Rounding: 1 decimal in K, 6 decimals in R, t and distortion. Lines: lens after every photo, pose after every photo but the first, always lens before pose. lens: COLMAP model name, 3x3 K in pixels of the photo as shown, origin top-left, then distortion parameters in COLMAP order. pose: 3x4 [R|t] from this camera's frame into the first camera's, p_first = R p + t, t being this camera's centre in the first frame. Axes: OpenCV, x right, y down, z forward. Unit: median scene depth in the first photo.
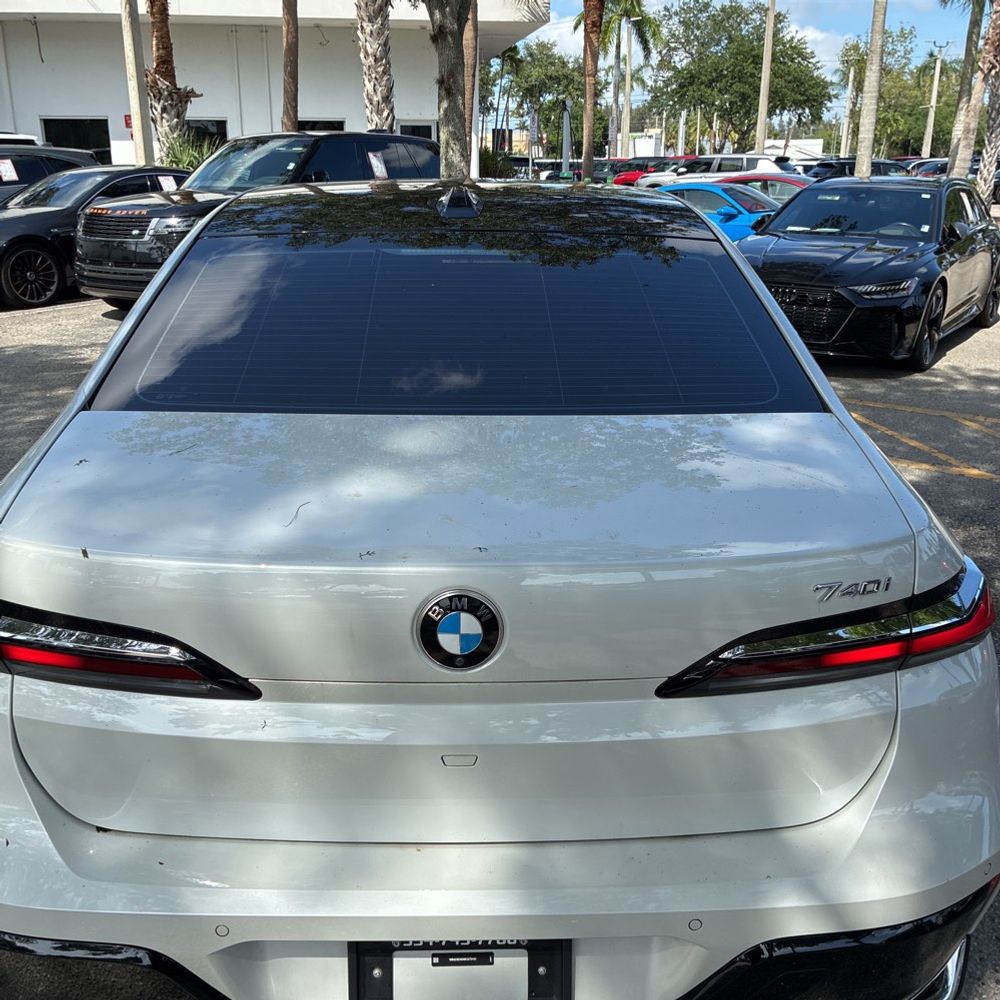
lens RADIAL K [[1008.5, 0, 493.9], [0, 1008.5, 518.7], [0, 0, 1]] dist [0.007364, 0.020006]
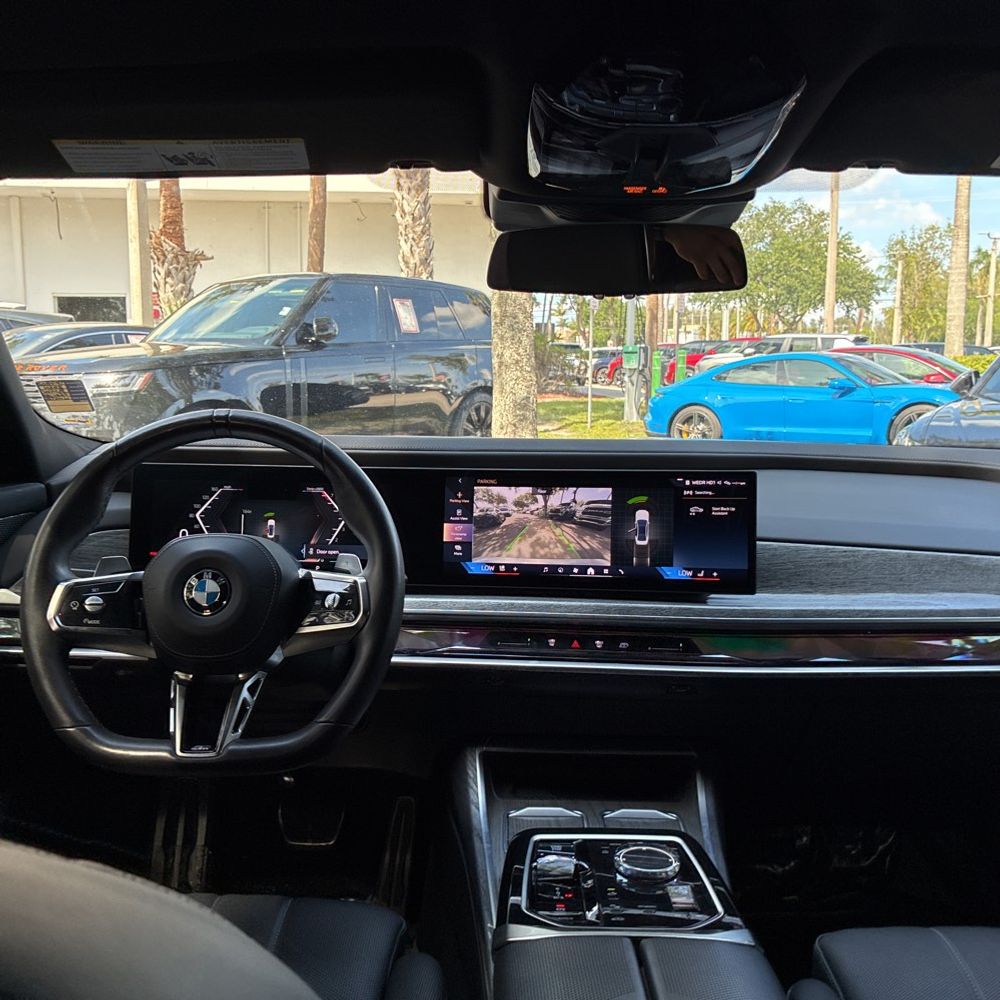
lens RADIAL K [[1029.0, 0, 511.8], [0, 1029.0, 499.8], [0, 0, 1]] dist [-0.002802, 0.014861]
pose [[0.999753, 0.003881, -0.021889, -0.012363], [-0.008190, 0.979687, -0.200367, -0.041450], [0.020667, 0.200497, 0.979476, 0.184464]]
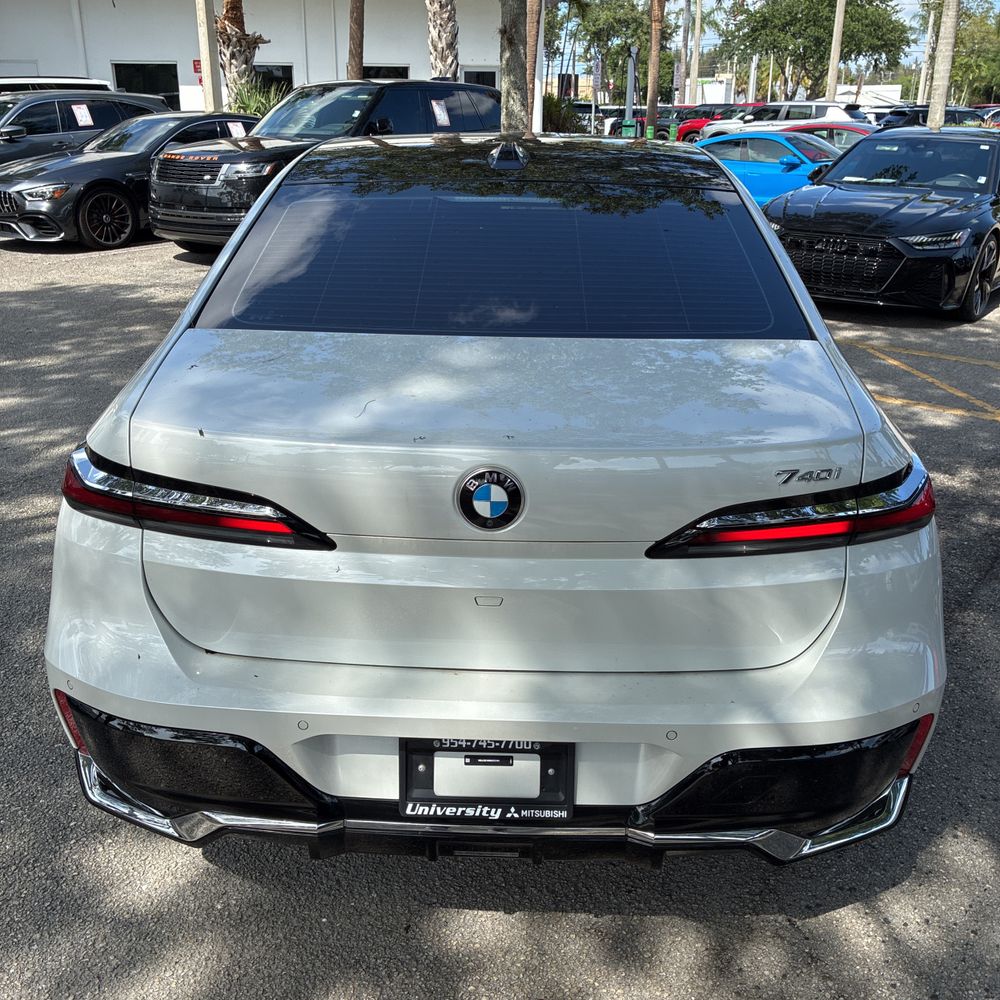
lens RADIAL K [[1014.0, 0, 501.8], [0, 1014.0, 493.2], [0, 0, 1]] dist [0.059104, -0.080213]
pose [[0.998587, 0.023312, -0.047757, 0.003325], [-0.022273, 0.999506, 0.022180, 0.006126], [0.048251, -0.021085, 0.998613, -0.023115]]
